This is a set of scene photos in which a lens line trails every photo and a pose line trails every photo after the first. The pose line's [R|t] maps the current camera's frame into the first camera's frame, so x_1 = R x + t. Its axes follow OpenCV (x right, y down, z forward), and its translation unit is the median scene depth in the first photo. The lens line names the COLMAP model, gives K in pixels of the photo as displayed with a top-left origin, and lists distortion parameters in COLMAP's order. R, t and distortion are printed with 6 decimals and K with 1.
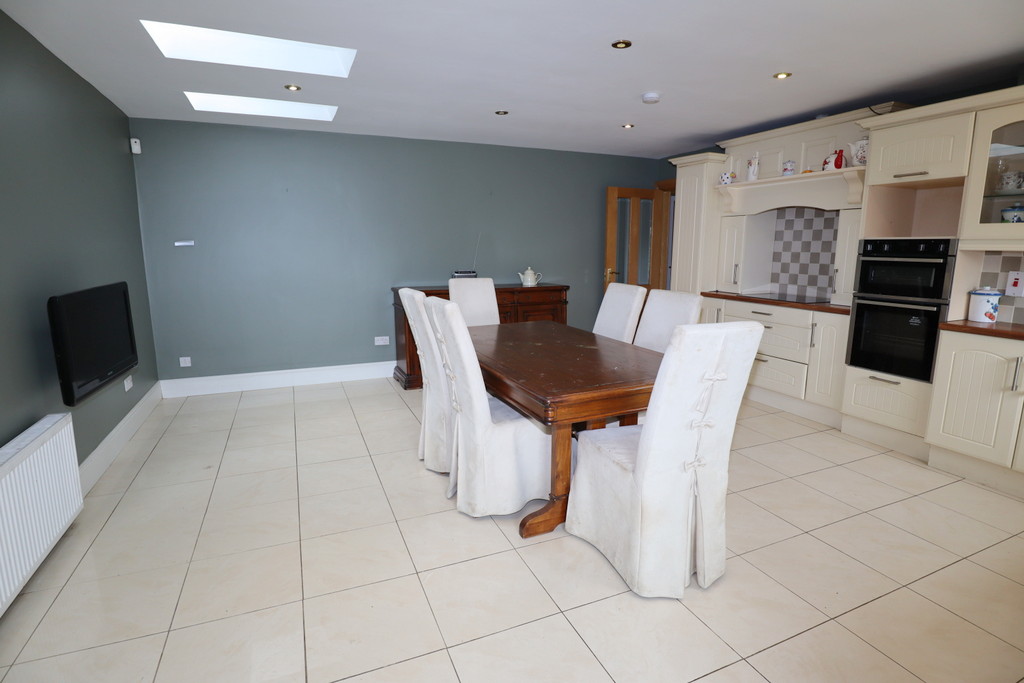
lens RADIAL K [[517.9, 0, 514.7], [0, 517.9, 344.2], [0, 0, 1]] dist [-0.033200, 0.008178]
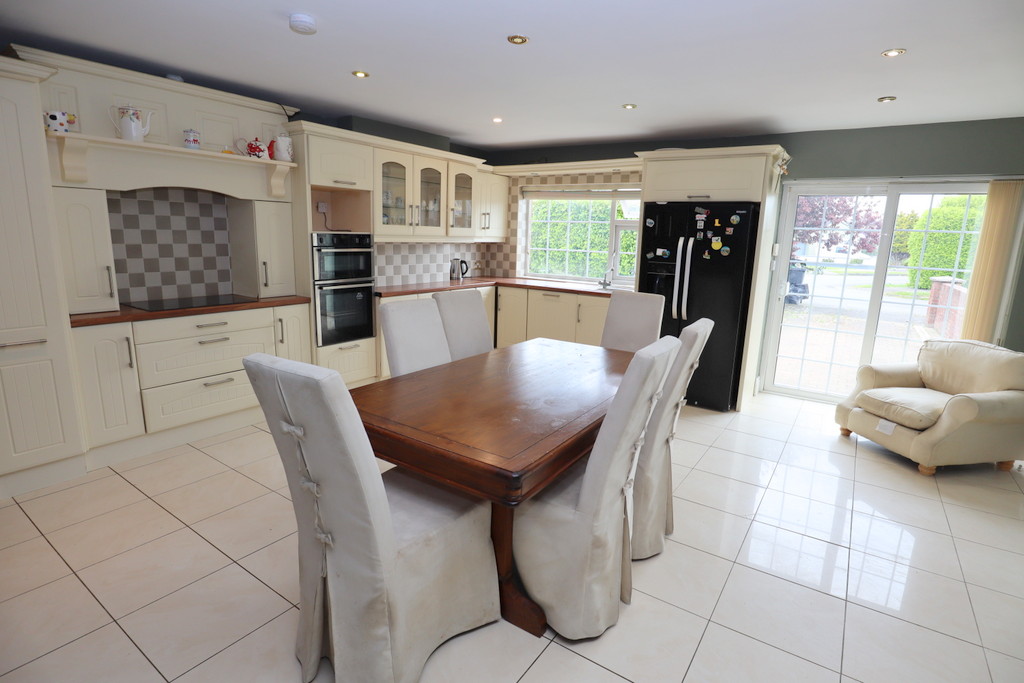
lens RADIAL K [[517.9, 0, 512.5], [0, 517.9, 336.3], [0, 0, 1]] dist [-0.033200, 0.008178]
pose [[-0.529454, -0.185731, 0.827758, -0.463932], [0.125283, 0.947922, 0.292827, -0.242596], [-0.839037, 0.258743, -0.478612, 1.122565]]
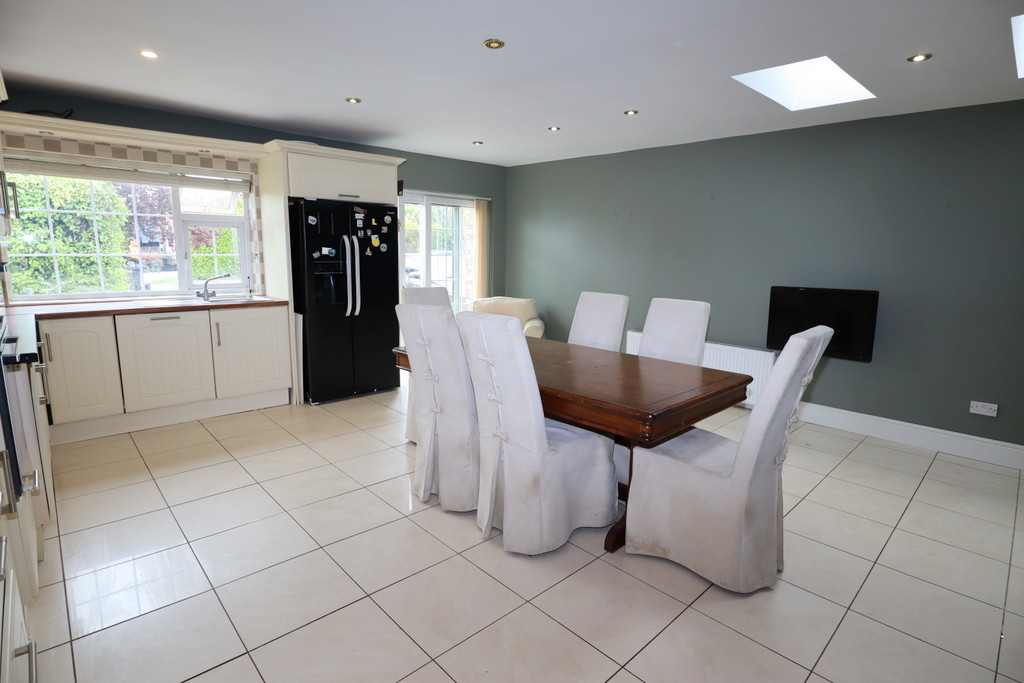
lens RADIAL K [[517.9, 0, 517.3], [0, 517.9, 338.1], [0, 0, 1]] dist [-0.033200, 0.008178]
pose [[-0.934921, 0.036721, -0.352952, 0.371342], [-0.090154, 0.937417, 0.336334, -0.277132], [0.343214, 0.346266, -0.873100, 1.426618]]
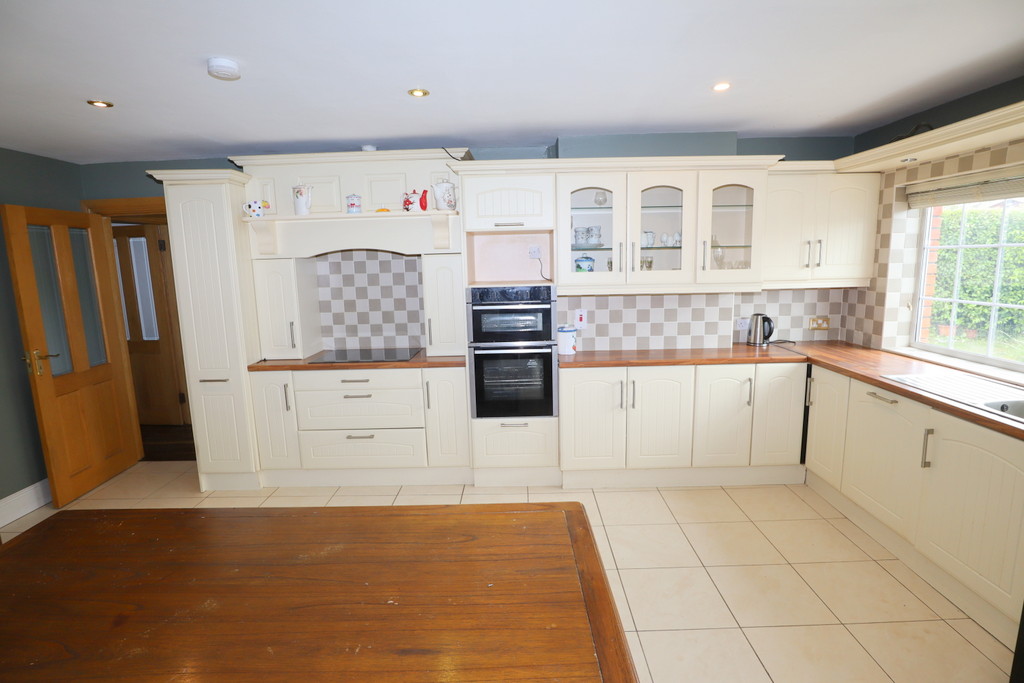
lens RADIAL K [[517.9, 0, 519.6], [0, 517.9, 340.7], [0, 0, 1]] dist [-0.033200, 0.008178]
pose [[0.399422, -0.157975, 0.903053, -0.151994], [0.197359, 0.976762, 0.083577, -0.155891], [-0.895271, 0.144844, 0.421319, 0.476637]]
